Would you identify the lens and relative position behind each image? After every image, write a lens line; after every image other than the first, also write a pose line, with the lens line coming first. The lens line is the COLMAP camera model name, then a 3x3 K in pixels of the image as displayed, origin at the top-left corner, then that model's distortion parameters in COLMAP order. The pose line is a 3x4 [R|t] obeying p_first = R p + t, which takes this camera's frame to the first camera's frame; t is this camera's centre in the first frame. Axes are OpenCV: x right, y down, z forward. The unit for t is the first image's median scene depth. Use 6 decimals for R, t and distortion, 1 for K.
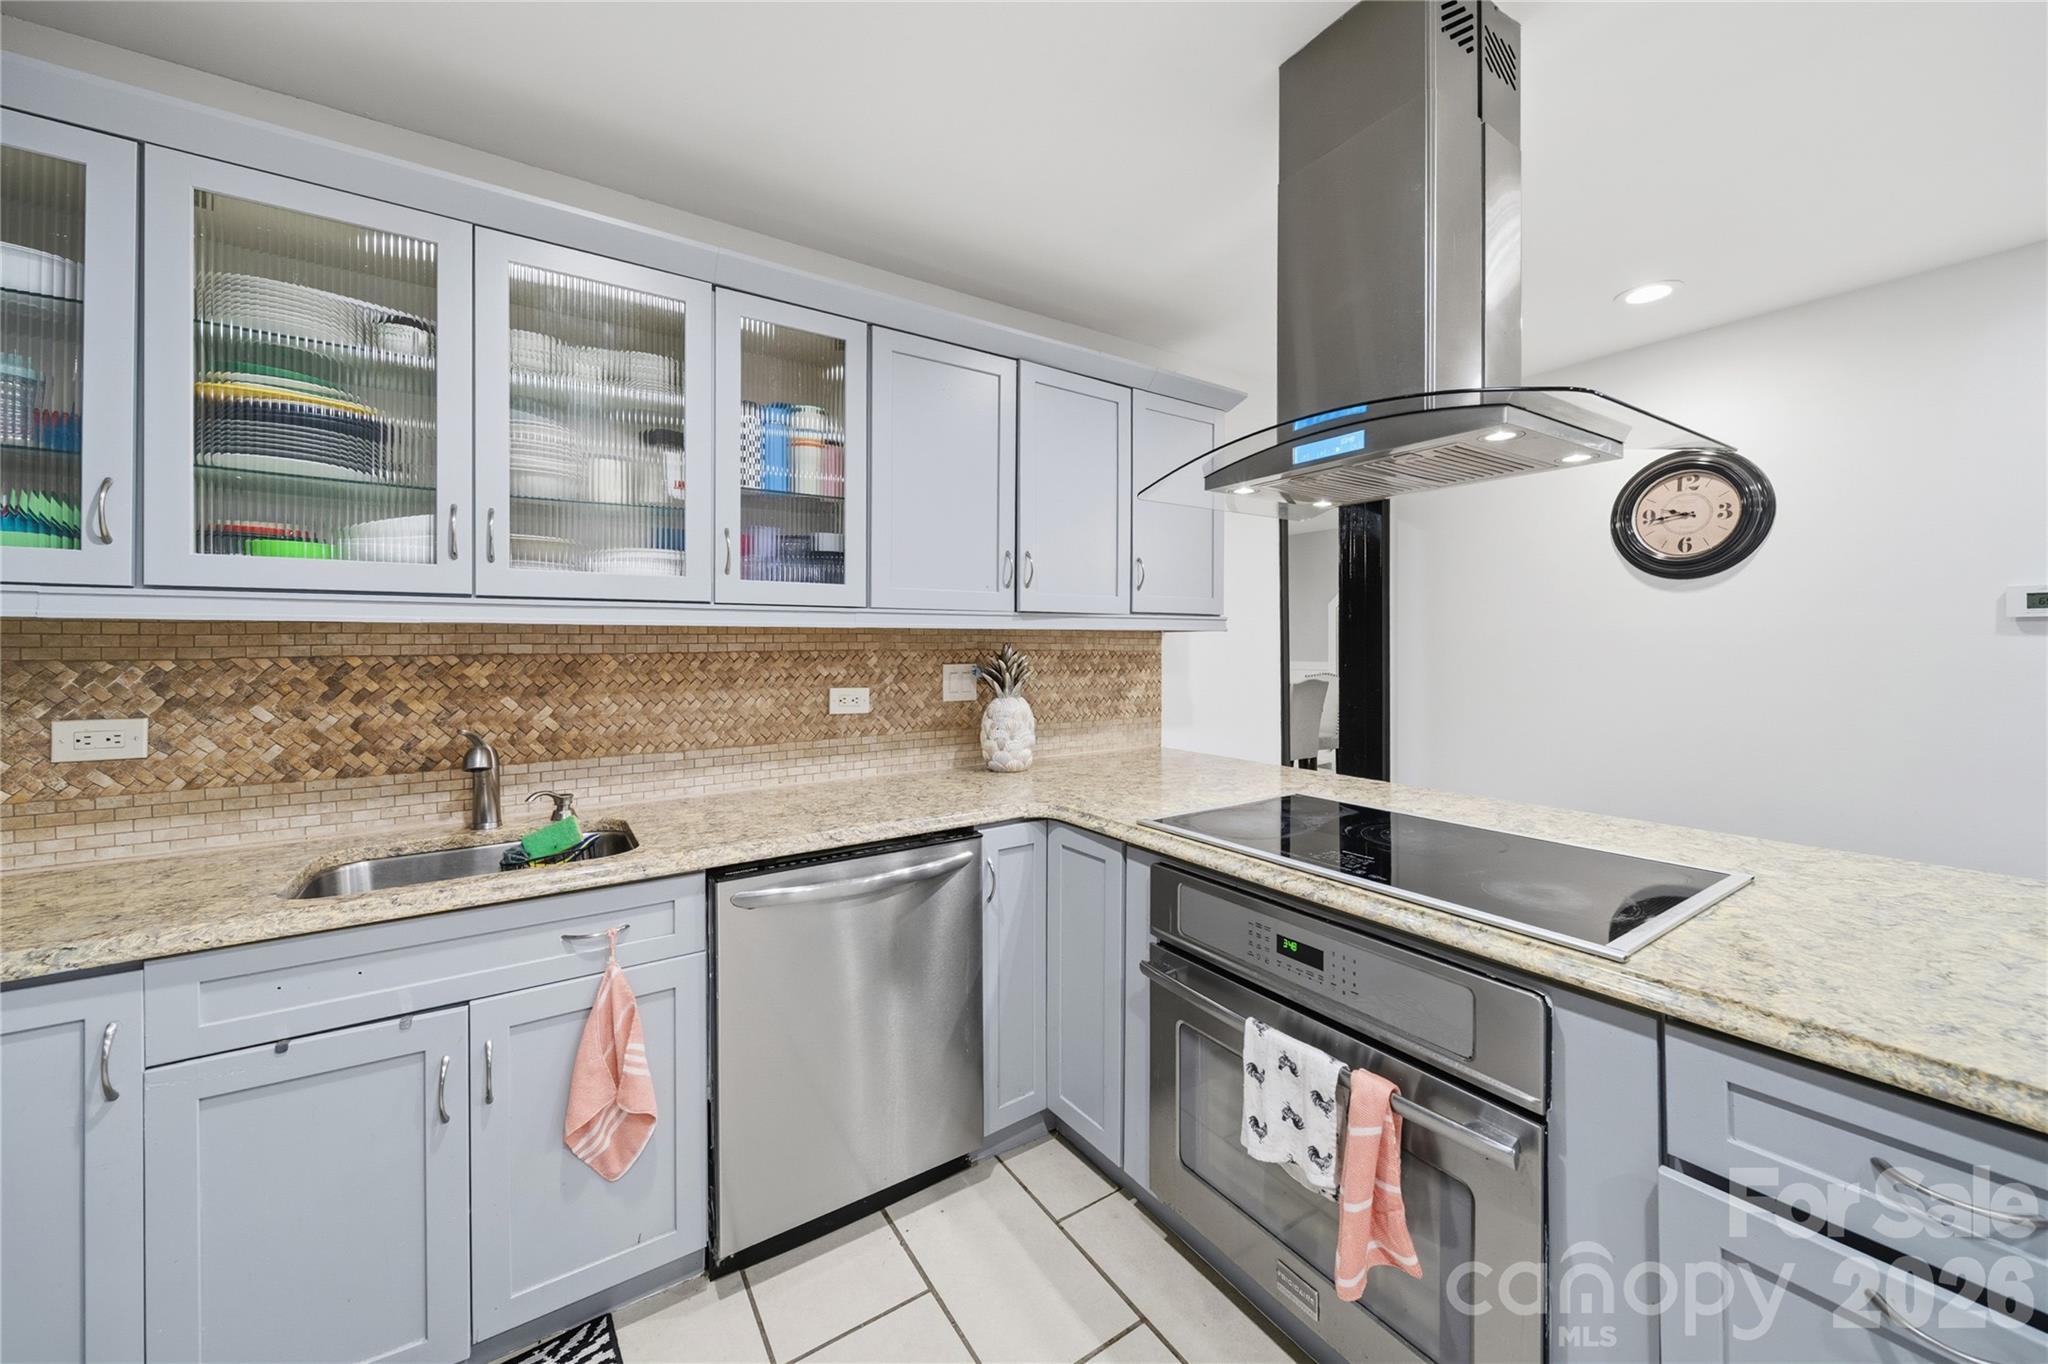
lens RADIAL K [[768.2, 0, 1053.3], [0, 768.2, 644.8], [0, 0, 1]] dist [-0.002251, -0.000508]
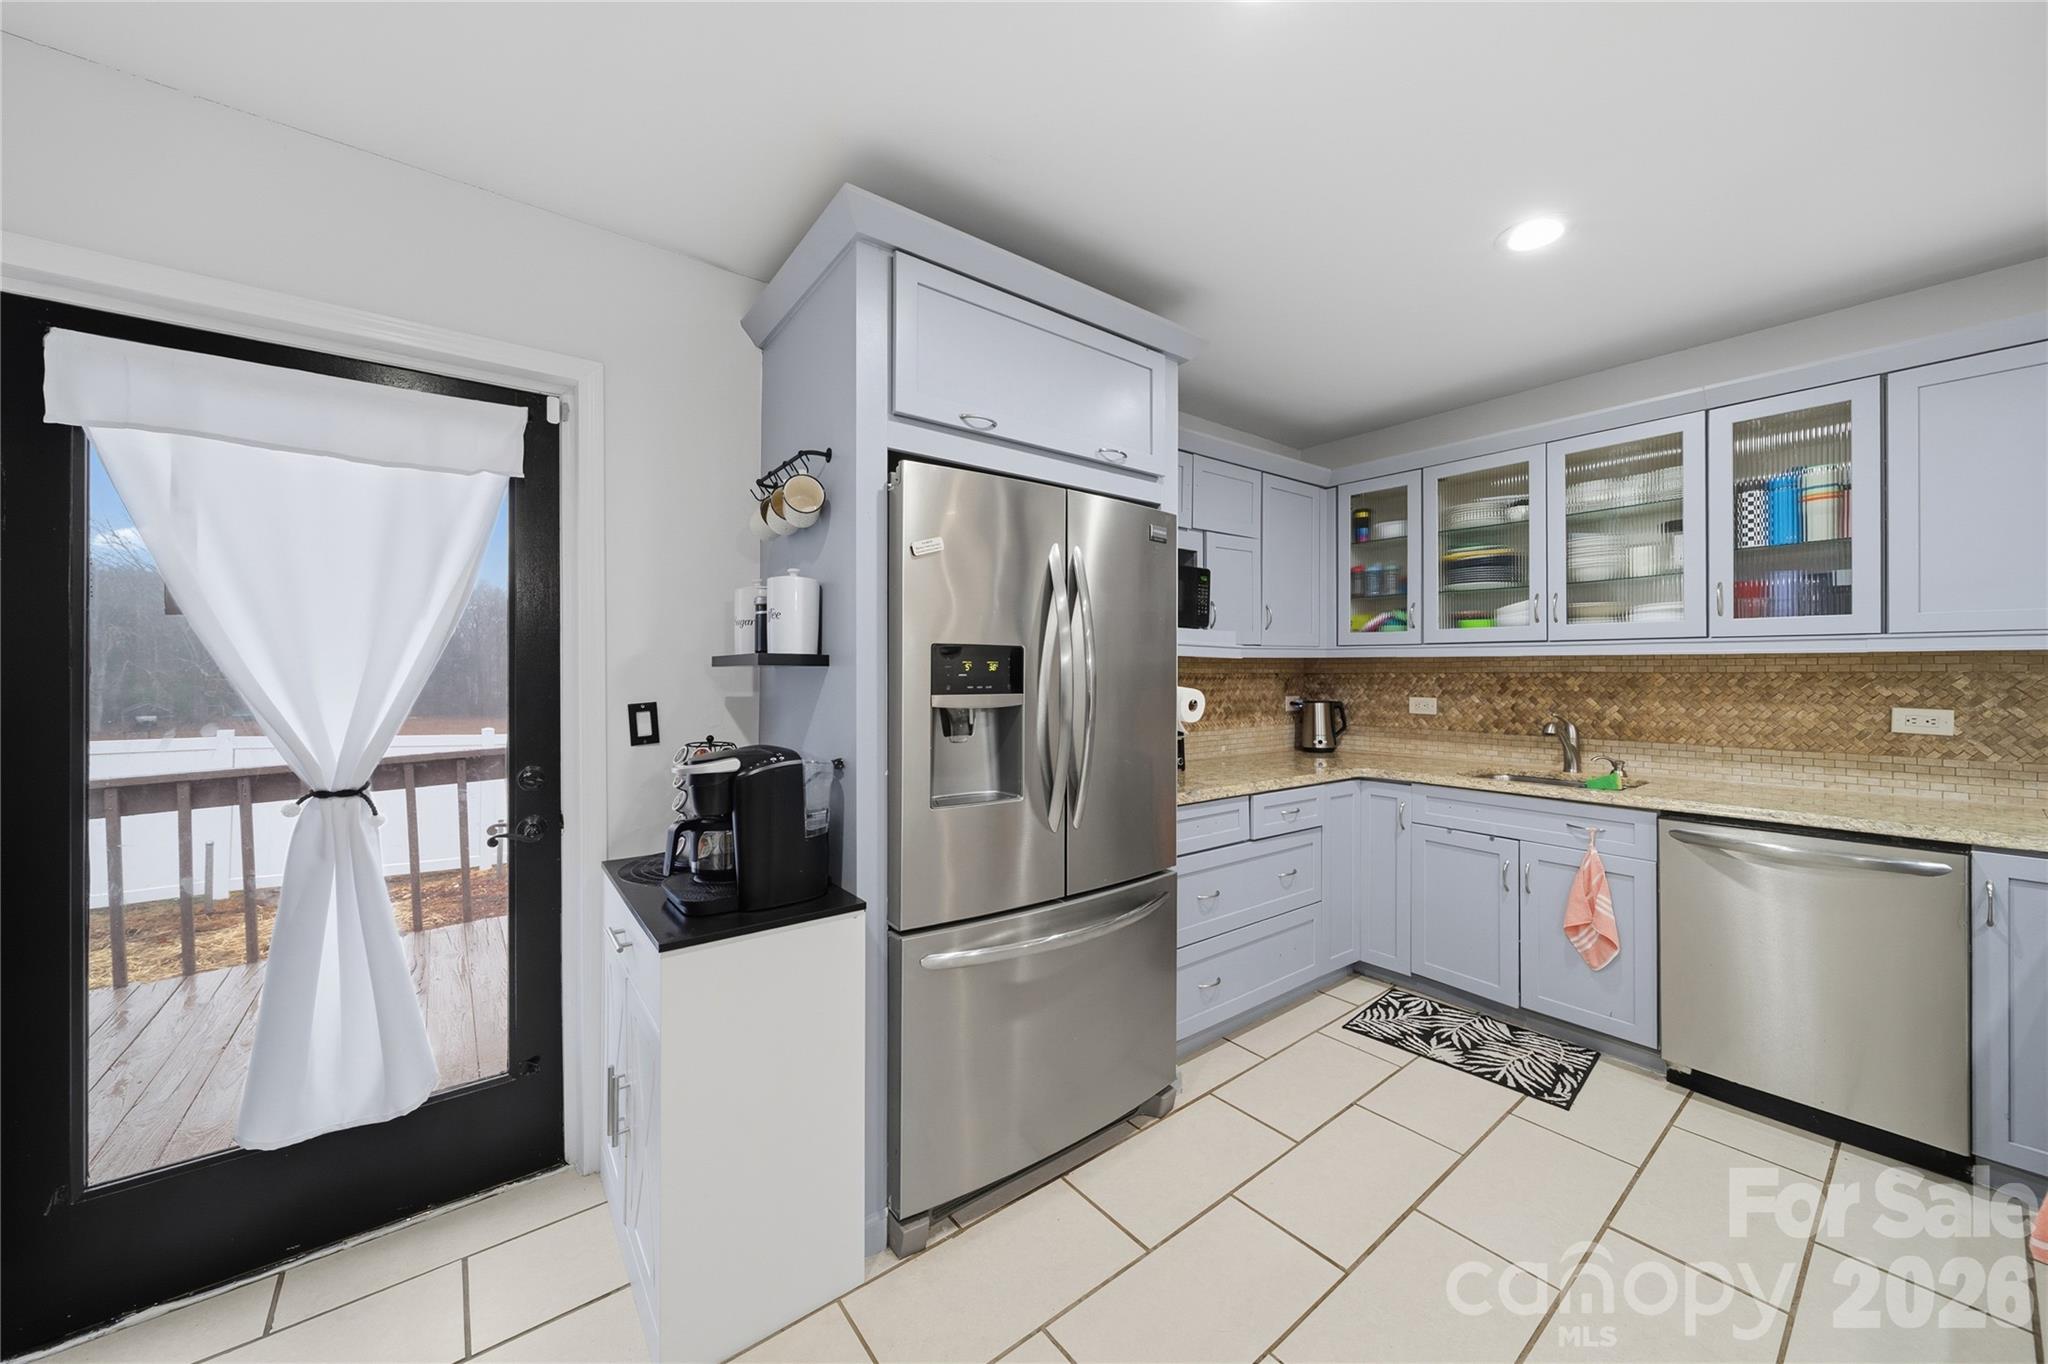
lens RADIAL K [[729.7, 0, 1030.5], [0, 729.7, 666.9], [0, 0, 1]] dist [-0.001426, -0.000341]
pose [[0.061704, 0.001889, -0.998093, 0.780810], [0.000900, 0.999998, 0.001949, -0.003571], [0.998094, -0.001018, 0.061702, -0.304509]]
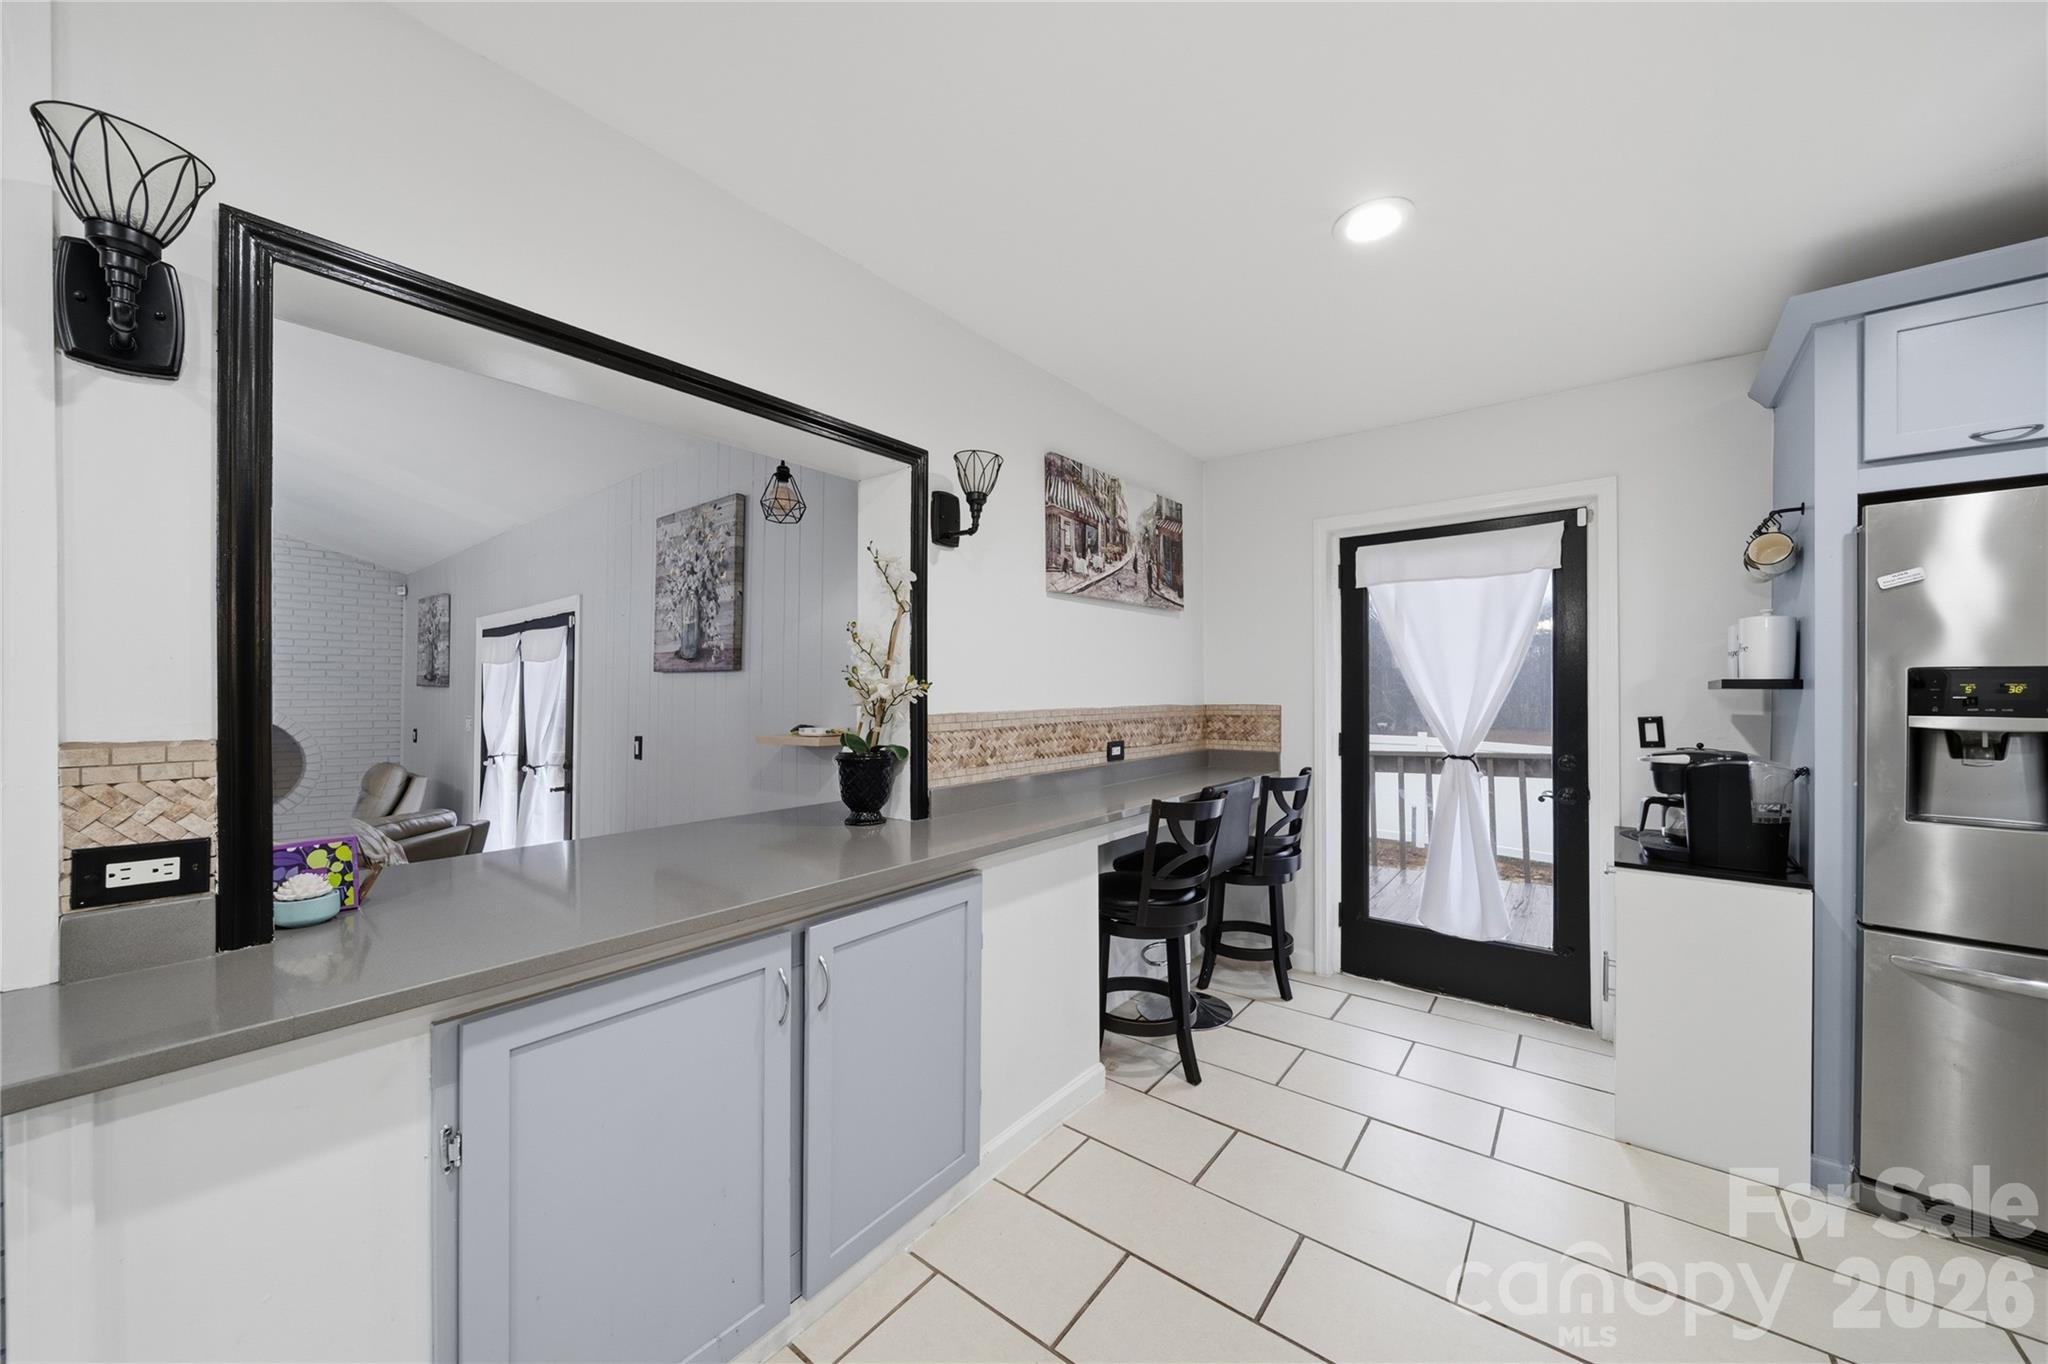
lens RADIAL K [[727.2, 0, 1028.9], [0, 727.2, 690.1], [0, 0, 1]] dist [-0.000638, -0.000403]
pose [[-0.955991, 0.003123, -0.293378, 1.260974], [0.003750, 0.999992, -0.001576, -0.003680], [0.293371, -0.002607, -0.955995, 0.195669]]
